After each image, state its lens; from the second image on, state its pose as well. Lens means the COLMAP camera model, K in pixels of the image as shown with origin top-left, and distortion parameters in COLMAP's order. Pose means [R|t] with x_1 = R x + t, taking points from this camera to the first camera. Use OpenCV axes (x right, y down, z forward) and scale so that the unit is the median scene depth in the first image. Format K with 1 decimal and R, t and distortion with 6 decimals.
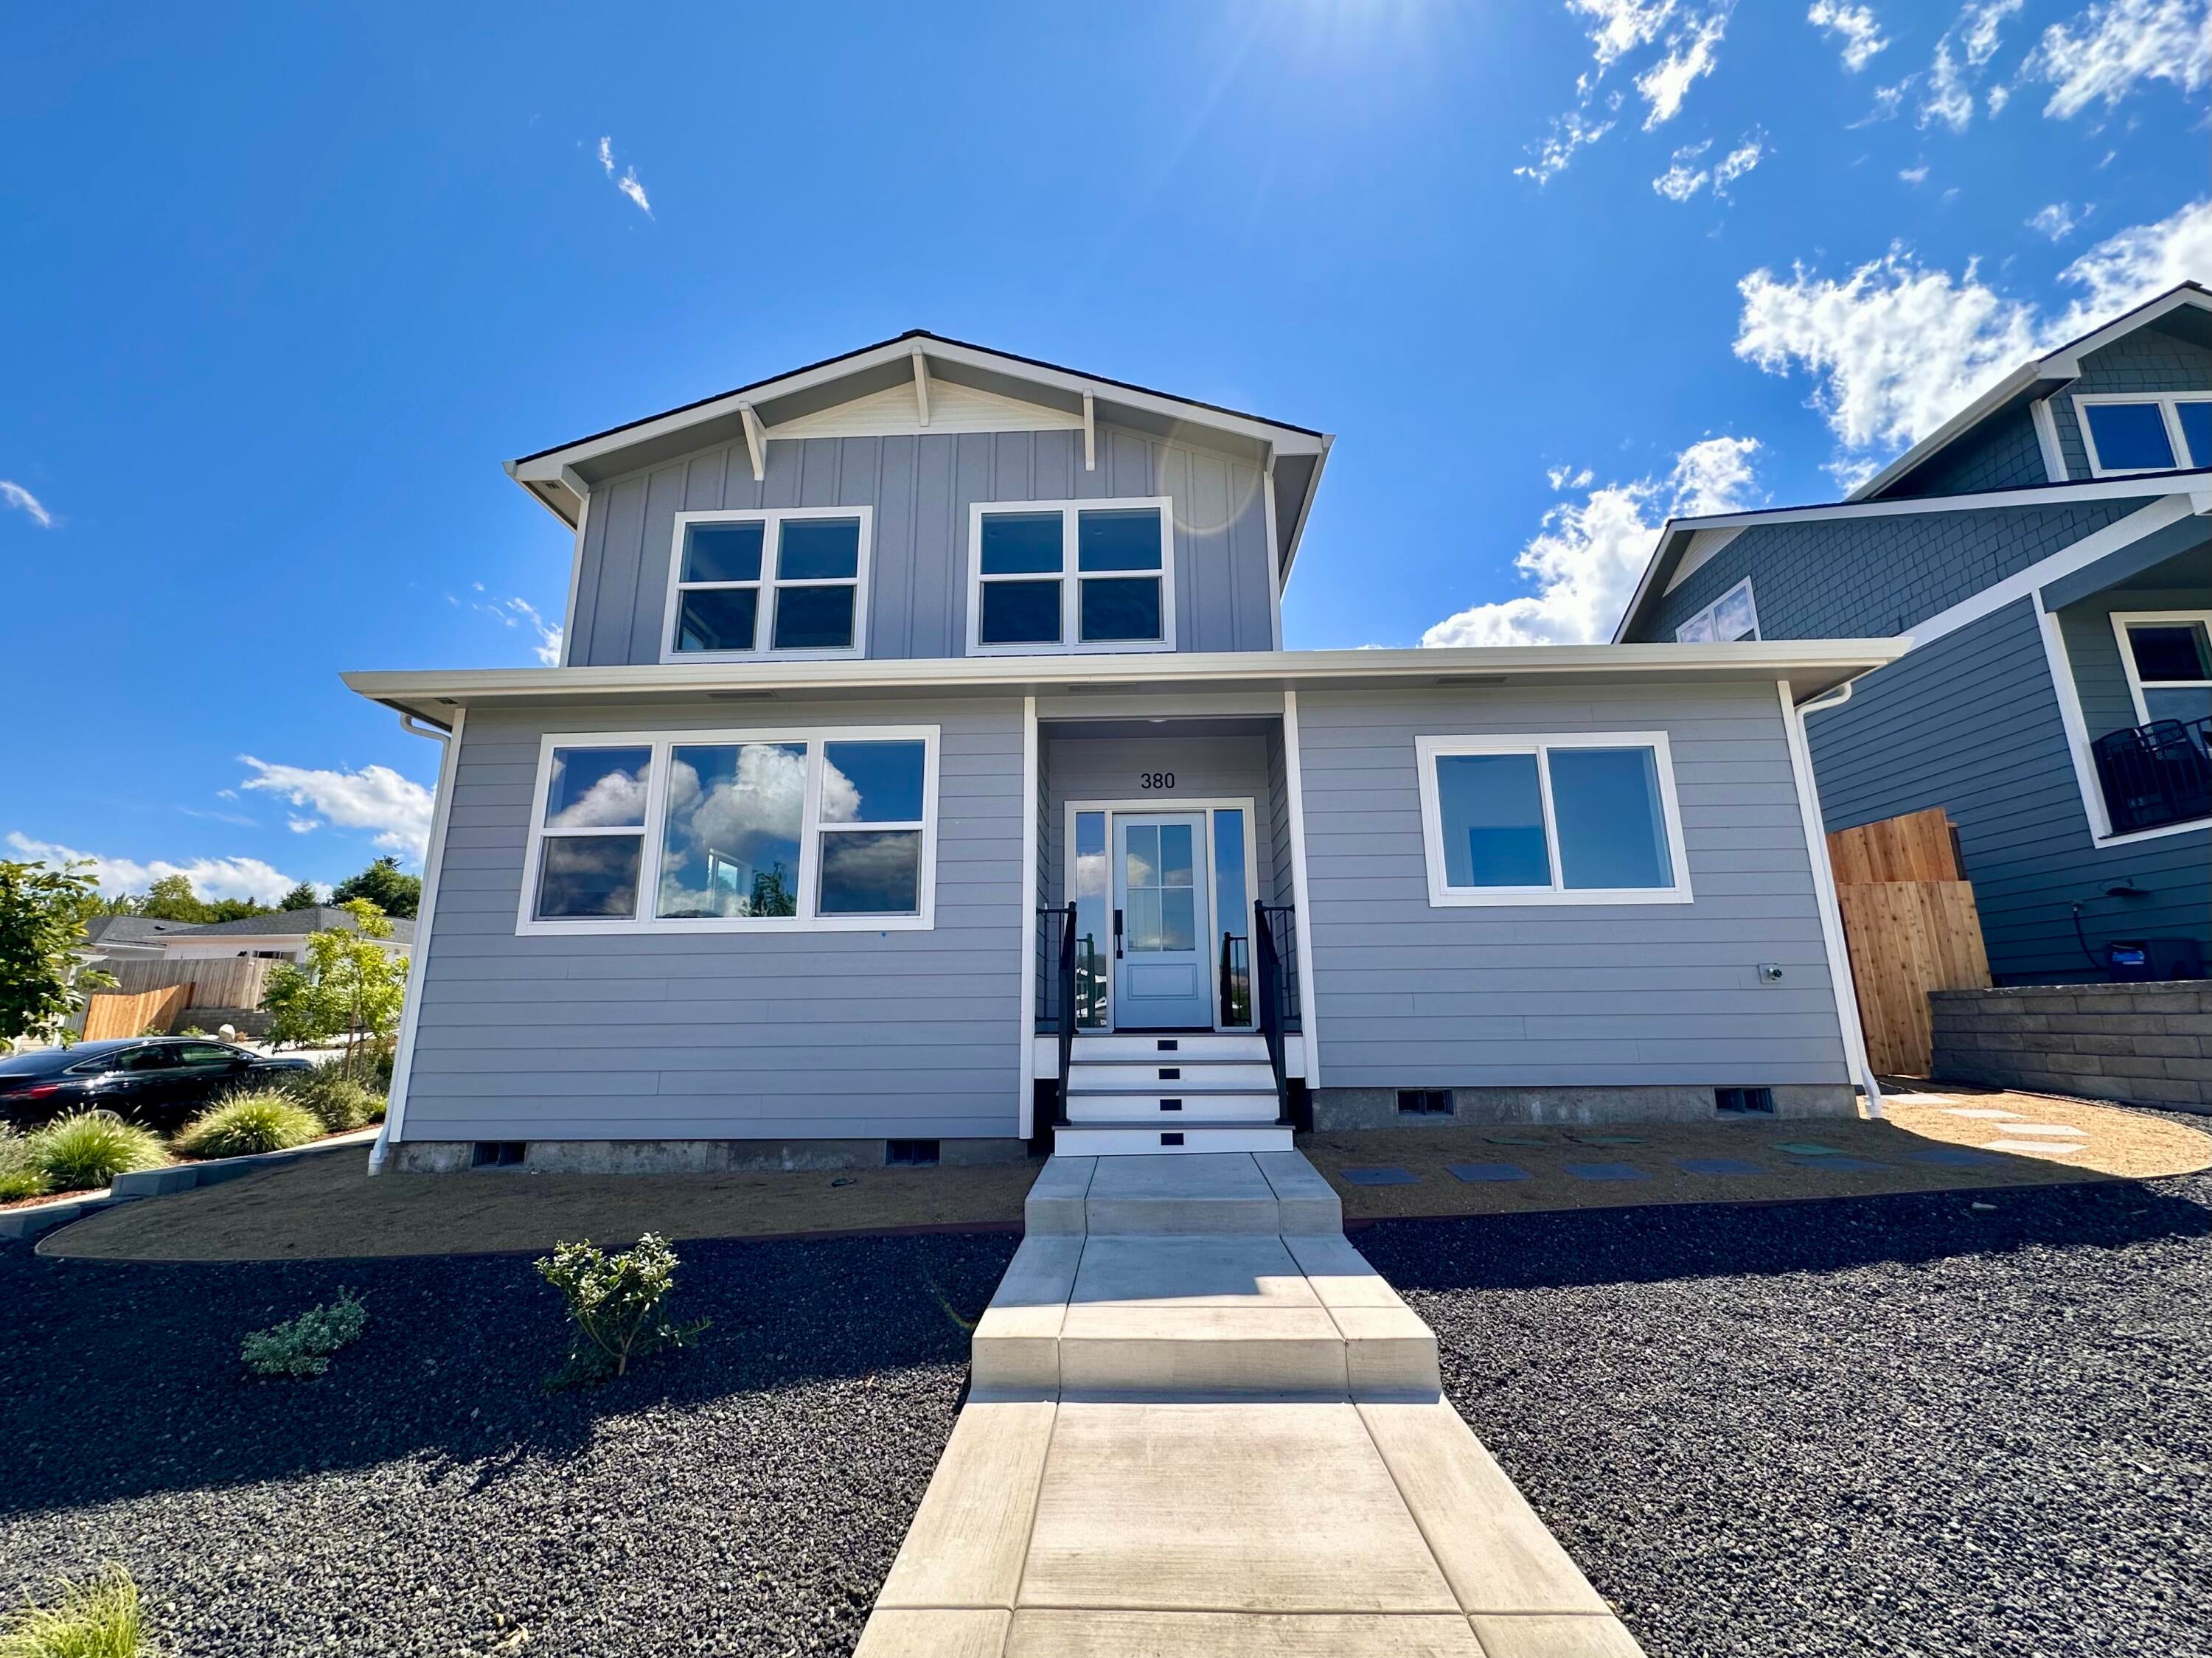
lens RADIAL K [[883.1, 0, 1106.5], [0, 883.1, 826.7], [0, 0, 1]] dist [-0.002840, 0.000443]
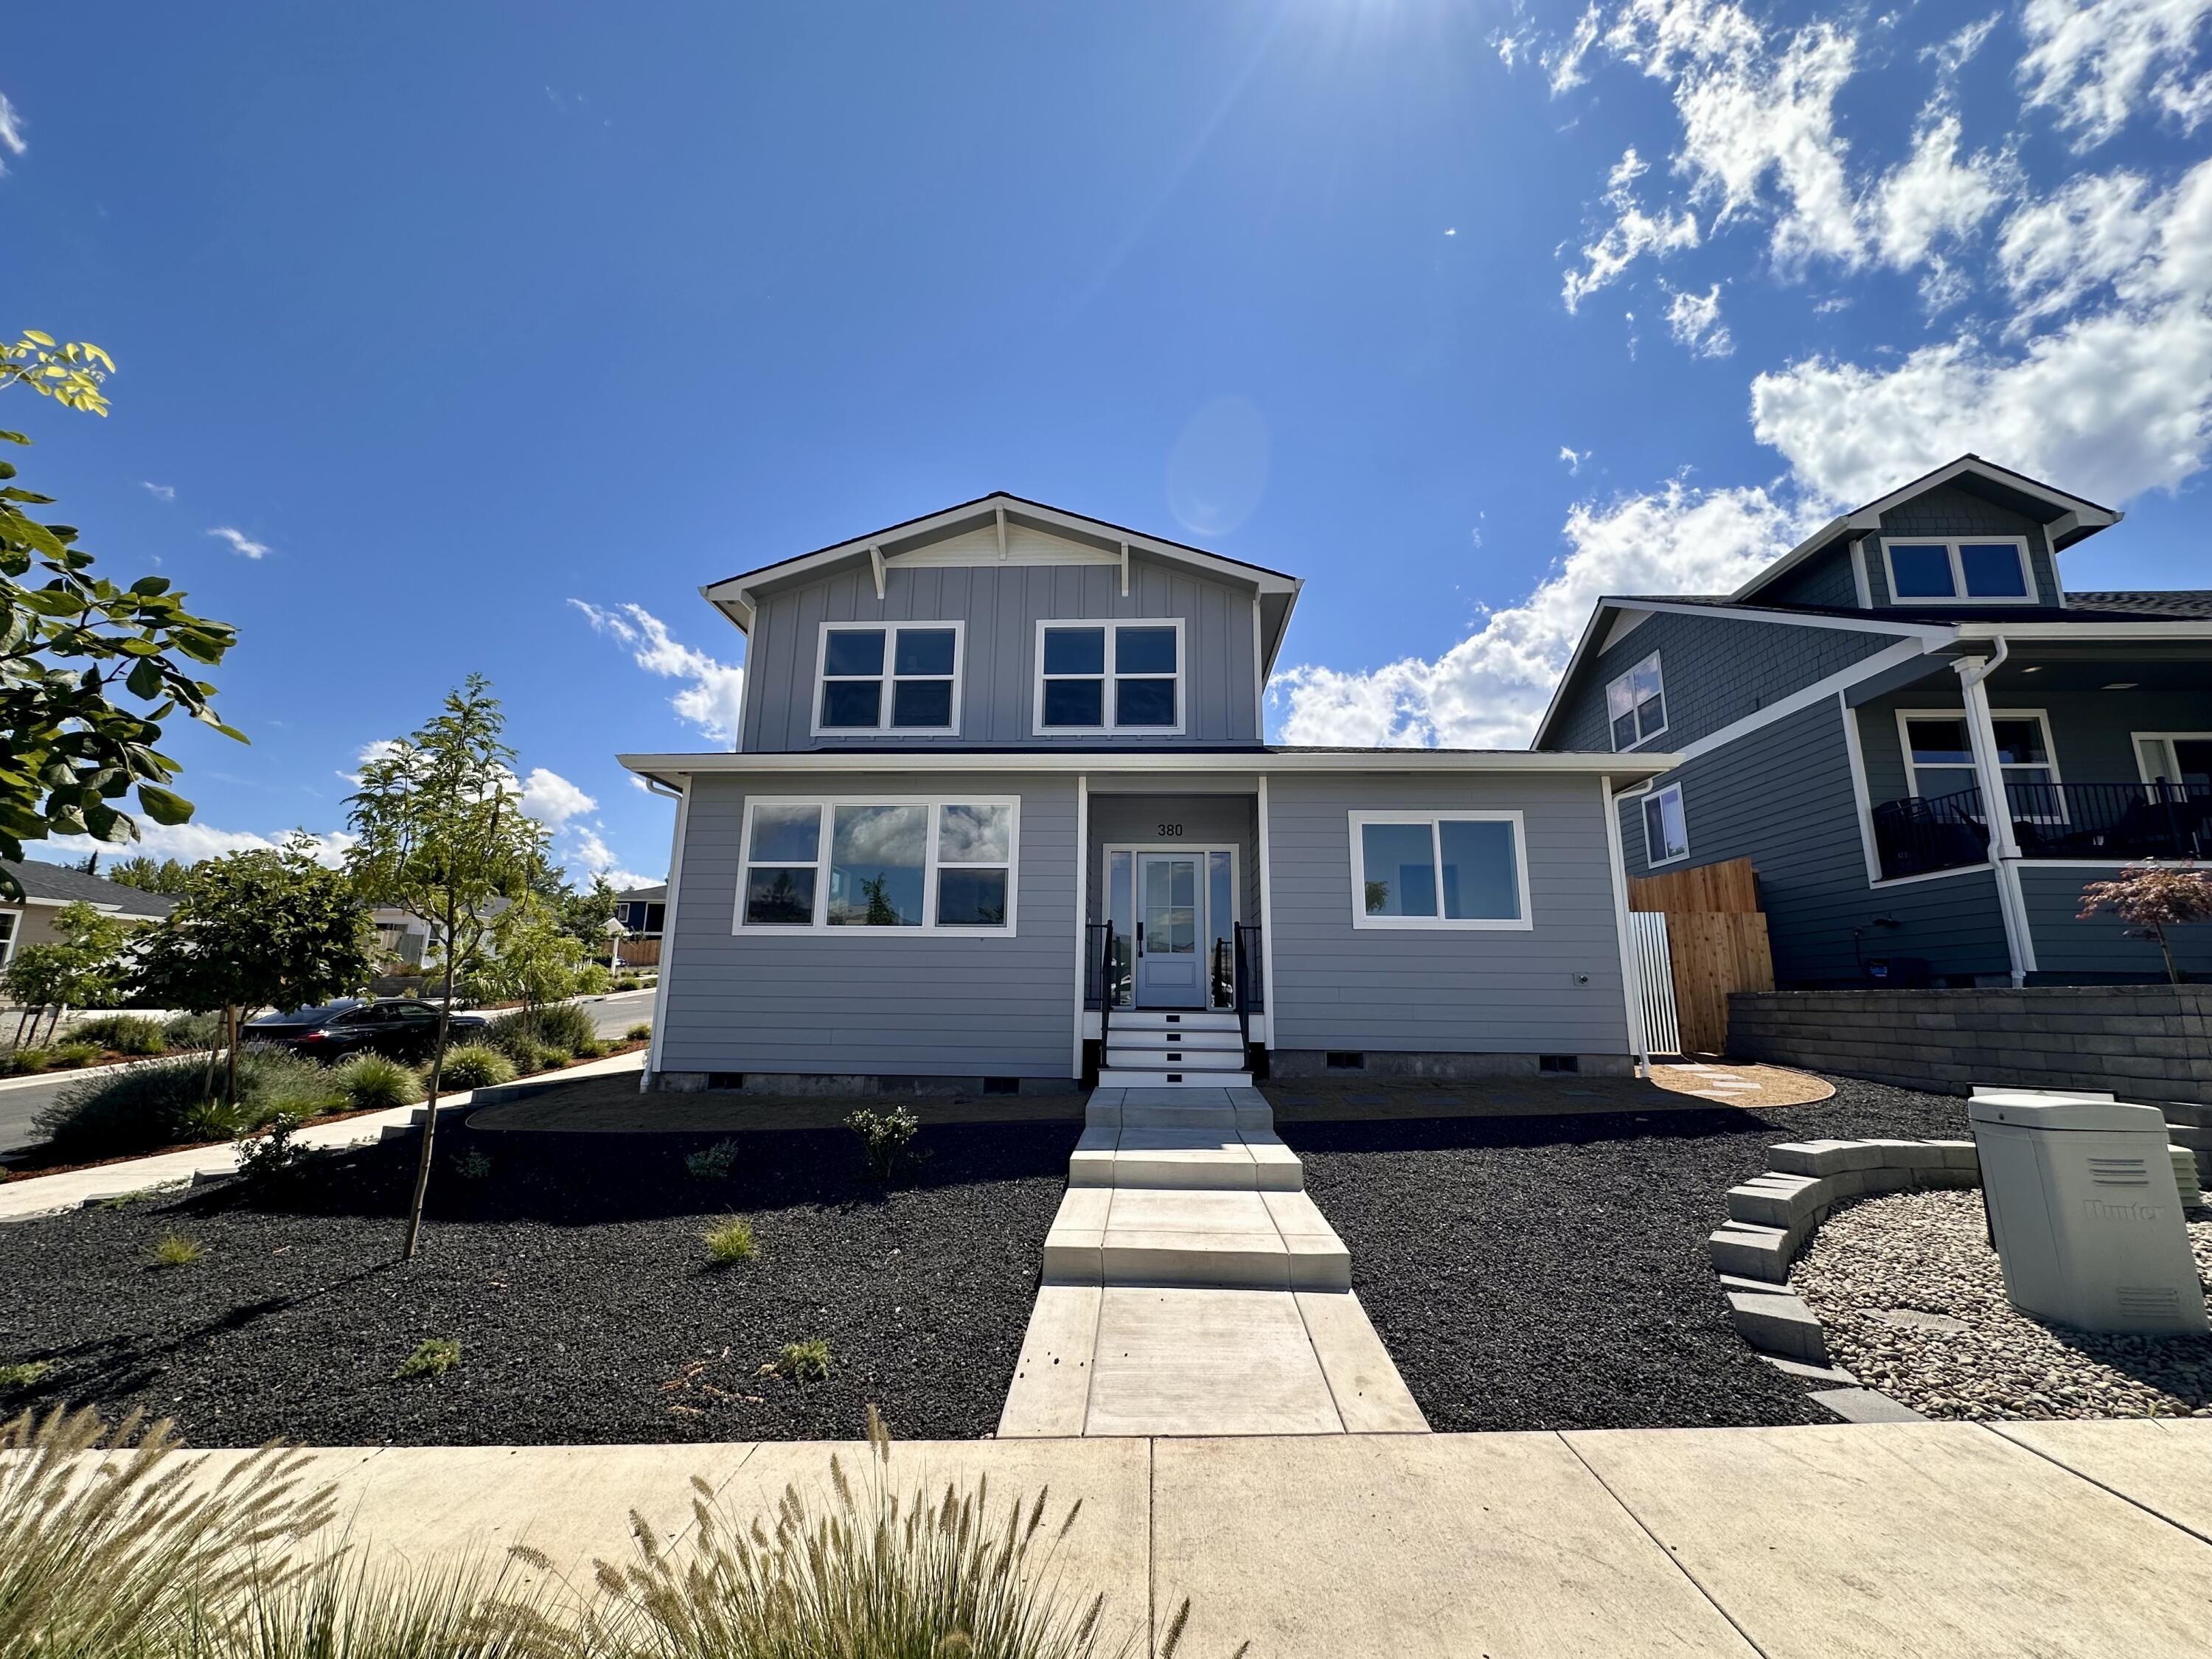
lens RADIAL K [[881.7, 0, 1109.4], [0, 881.7, 823.6], [0, 0, 1]] dist [-0.002748, 0.000391]
pose [[0.999746, 0.018989, -0.012128, -0.022118], [-0.018747, 0.999630, 0.019718, -0.090891], [0.012498, -0.019485, 0.999732, -0.403170]]
